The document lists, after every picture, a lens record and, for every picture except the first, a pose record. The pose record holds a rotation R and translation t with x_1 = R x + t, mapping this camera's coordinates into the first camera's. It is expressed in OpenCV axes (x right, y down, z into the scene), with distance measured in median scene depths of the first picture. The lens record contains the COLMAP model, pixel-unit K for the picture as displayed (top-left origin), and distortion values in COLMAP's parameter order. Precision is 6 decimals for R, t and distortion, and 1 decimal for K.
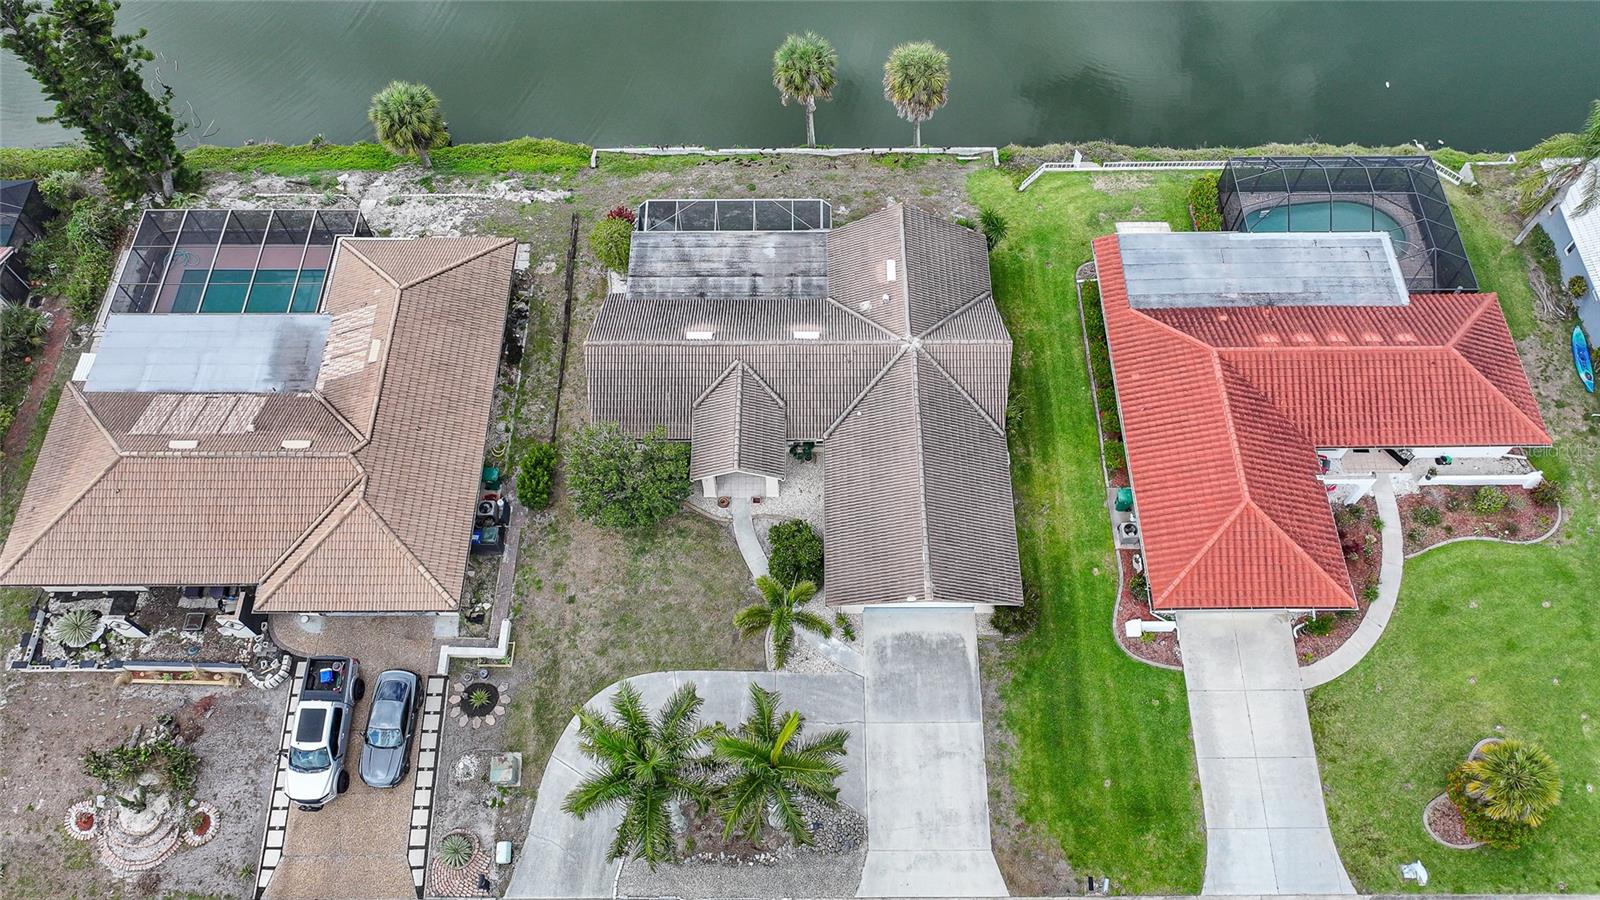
lens RADIAL K [[1132.4, 0, 814.4], [0, 1132.4, 447.2], [0, 0, 1]] dist [-0.002254, 0.019086]
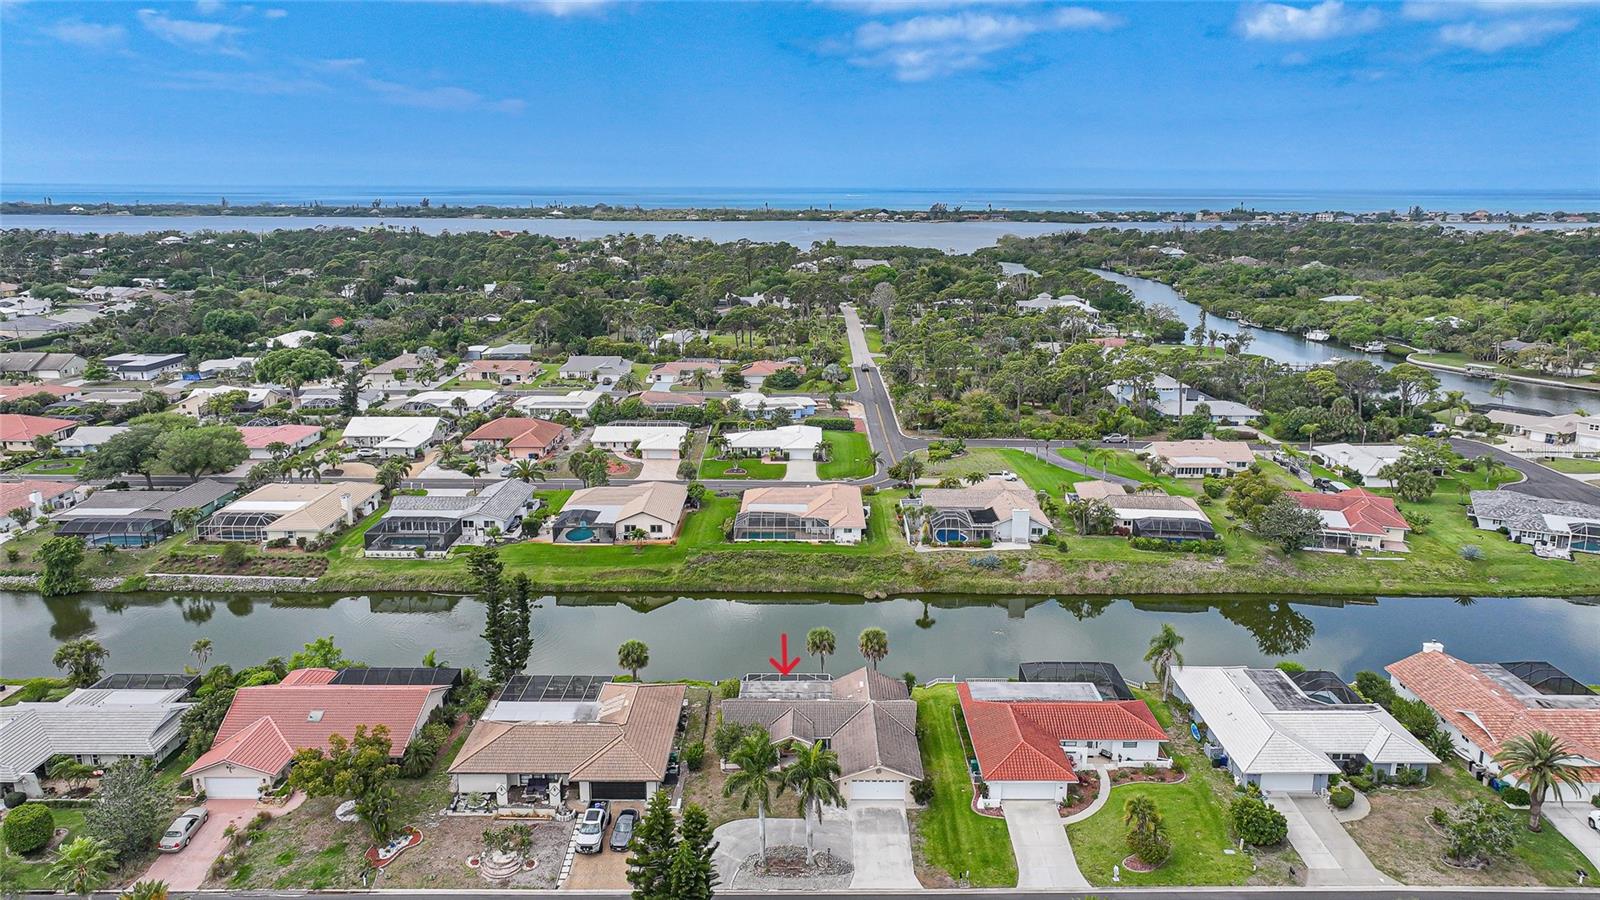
lens RADIAL K [[1138.7, 0, 822.4], [0, 1138.7, 449.6], [0, 0, 1]] dist [0.006559, -0.001206]
pose [[0.999958, 0.007509, 0.005258, -0.025420], [-0.001208, 0.676512, -0.736431, 1.287285], [-0.009087, 0.736393, 0.676493, -0.915153]]
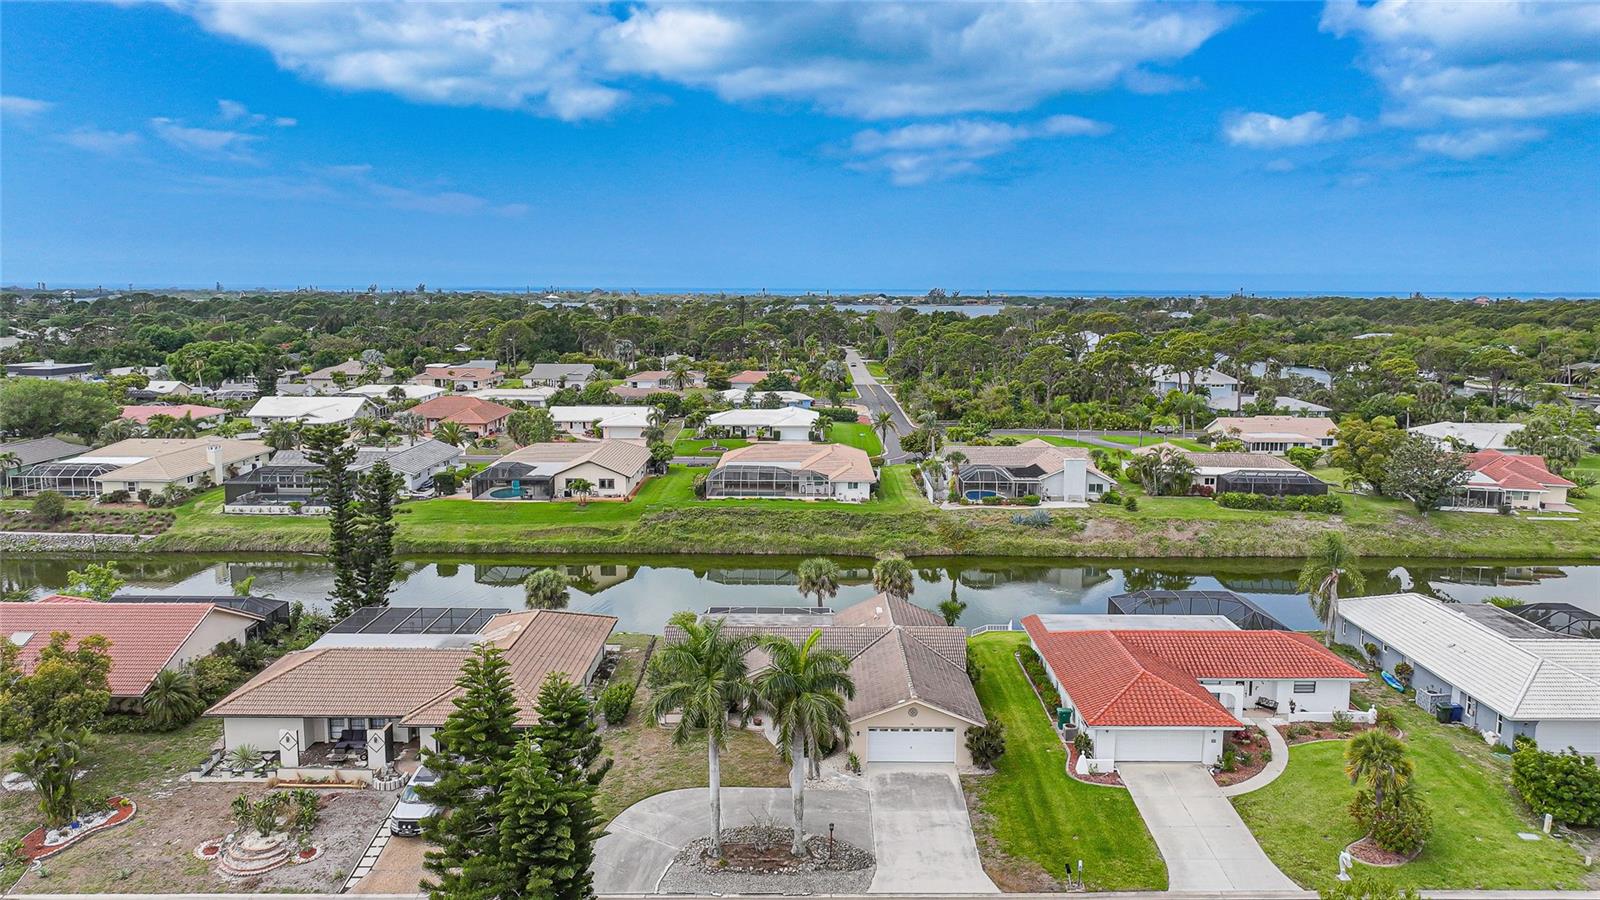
lens RADIAL K [[1132.4, 0, 814.4], [0, 1132.4, 447.2], [0, 0, 1]] dist [-0.002254, 0.019086]
pose [[0.999983, 0.005763, -0.000598, -0.017133], [-0.003960, 0.604580, -0.796535, 0.966427], [-0.004229, 0.796524, 0.604592, -0.044271]]
